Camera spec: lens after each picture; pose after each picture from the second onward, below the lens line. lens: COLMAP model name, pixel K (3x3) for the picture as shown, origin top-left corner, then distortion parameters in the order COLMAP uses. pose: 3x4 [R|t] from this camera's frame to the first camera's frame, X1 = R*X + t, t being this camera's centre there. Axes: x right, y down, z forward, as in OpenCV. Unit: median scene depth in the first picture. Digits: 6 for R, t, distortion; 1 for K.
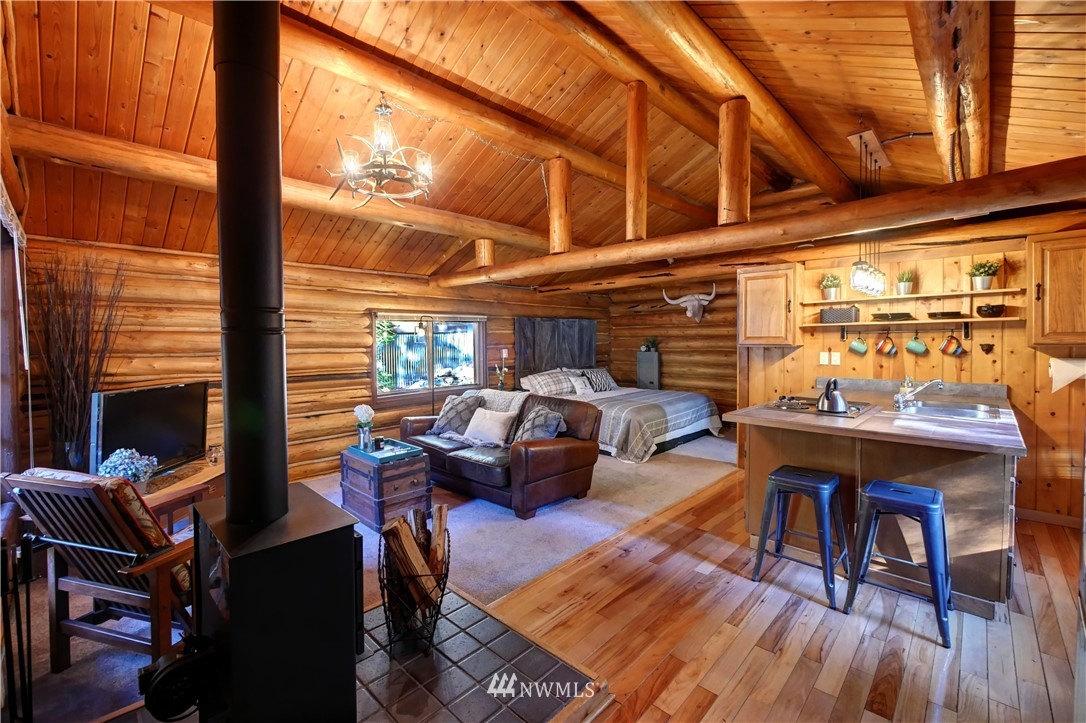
lens RADIAL K [[460.9, 0, 550.0], [0, 460.9, 353.4], [0, 0, 1]] dist [-0.007068, 0.000326]
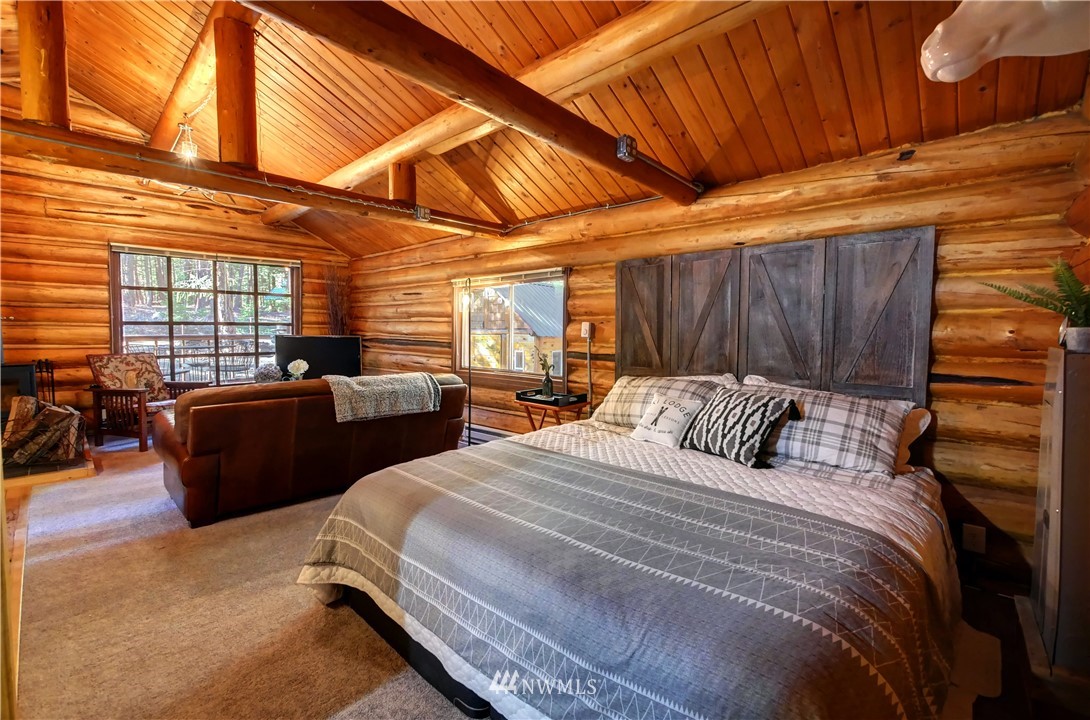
lens RADIAL K [[466.3, 0, 550.6], [0, 466.3, 350.3], [0, 0, 1]] dist [-0.006810, 0.000195]
pose [[0.011713, 0.055282, -0.998402, 0.752519], [-0.042705, 0.997587, 0.054736, -0.006613], [0.999019, 0.041996, 0.014046, 1.522970]]
